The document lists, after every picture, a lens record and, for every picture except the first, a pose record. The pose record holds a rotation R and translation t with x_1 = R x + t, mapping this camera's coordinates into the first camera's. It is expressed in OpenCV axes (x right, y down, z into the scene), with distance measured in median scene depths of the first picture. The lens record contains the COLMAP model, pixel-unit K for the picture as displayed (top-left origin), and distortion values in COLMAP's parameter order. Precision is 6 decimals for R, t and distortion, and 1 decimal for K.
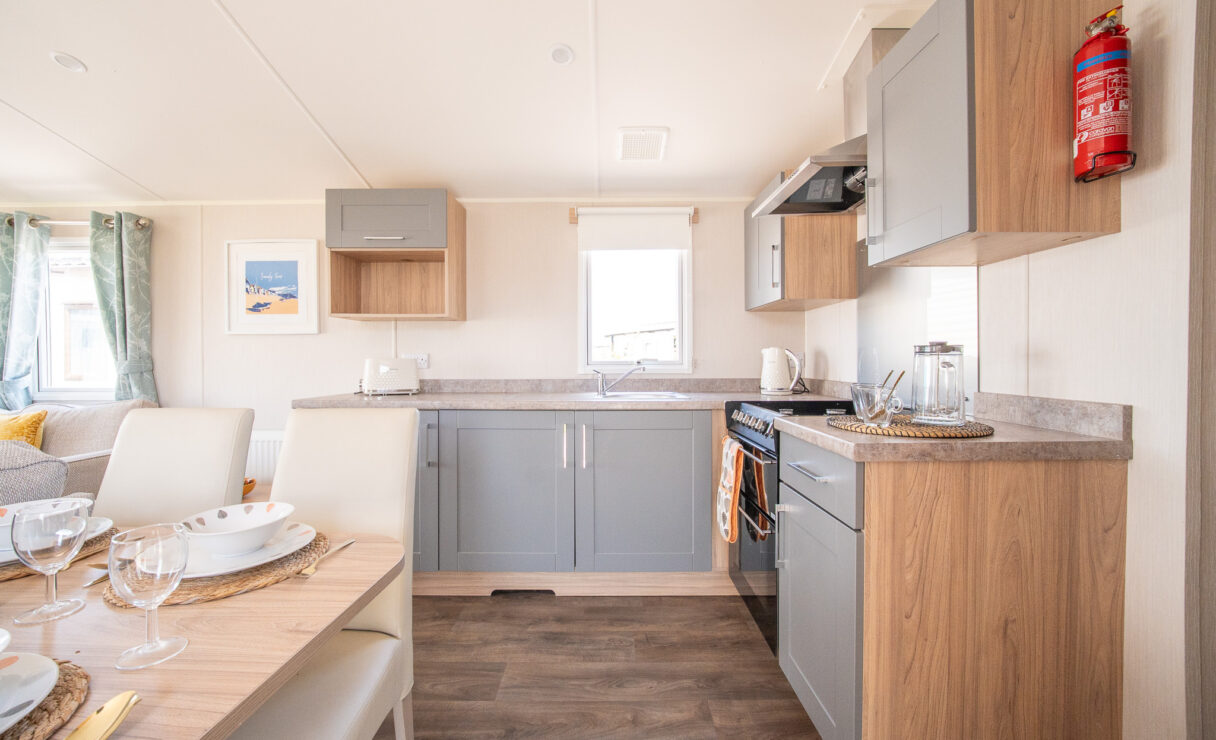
lens RADIAL K [[488.8, 0, 599.5], [0, 488.8, 364.9], [0, 0, 1]] dist [-0.023503, 0.004721]
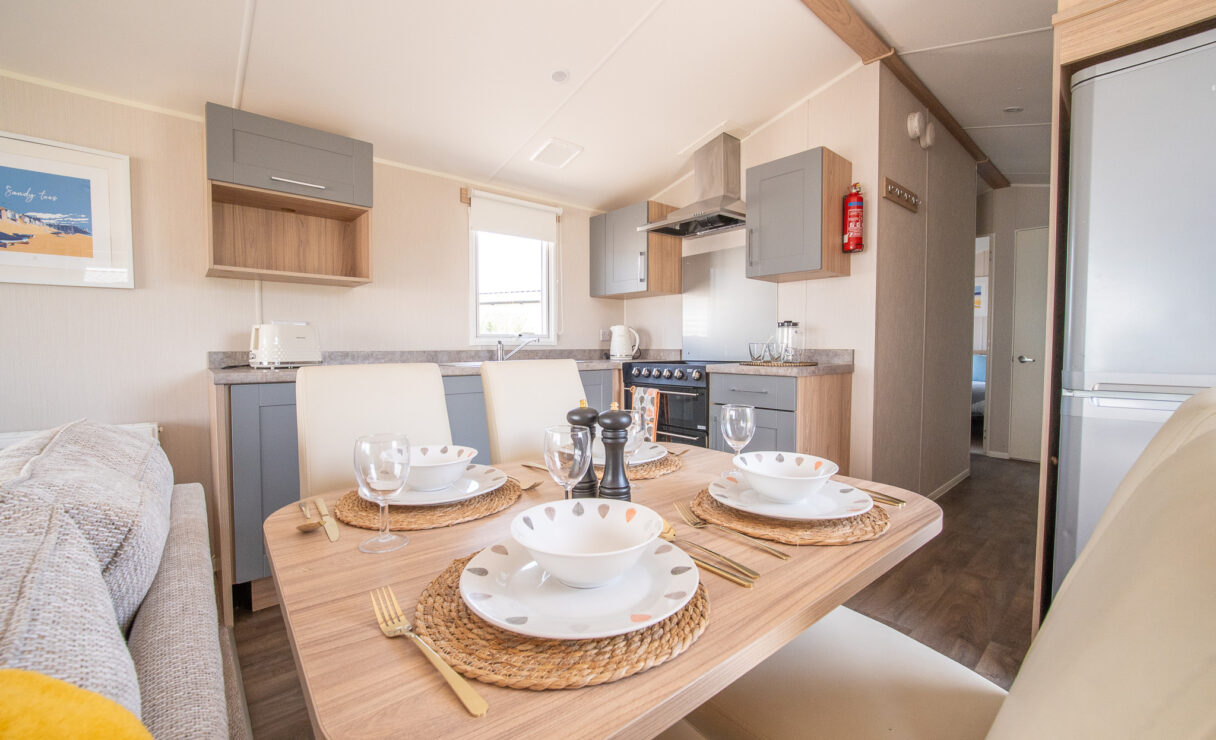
lens RADIAL K [[488.8, 0, 613.9], [0, 488.8, 364.6], [0, 0, 1]] dist [-0.023503, 0.004721]
pose [[0.746537, -0.022973, 0.664947, -0.550355], [0.005255, 0.999576, 0.028635, 0.033029], [-0.665323, -0.017882, 0.746342, -0.007749]]
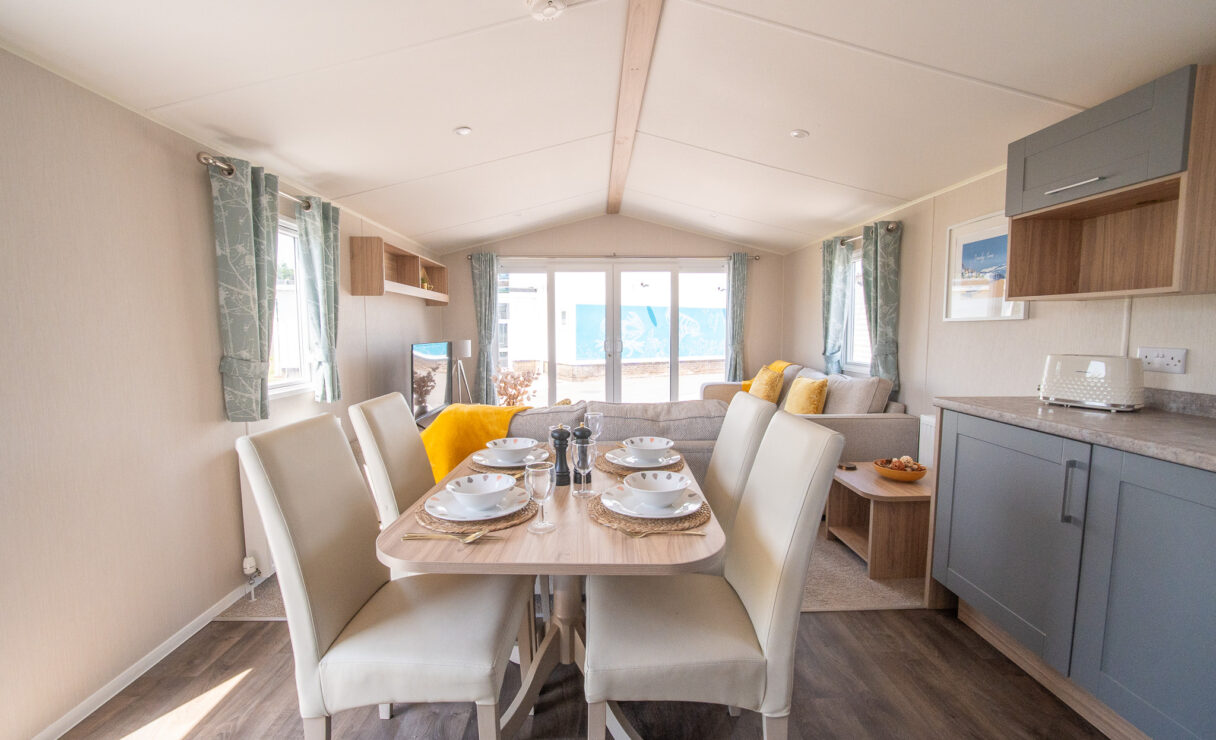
lens RADIAL K [[488.8, 0, 613.7], [0, 488.8, 367.9], [0, 0, 1]] dist [-0.023503, 0.004721]
pose [[0.036224, 0.081751, -0.995994, 0.228318], [-0.008728, 0.996636, 0.081487, -0.045080], [0.999306, 0.005742, 0.036816, 0.285648]]
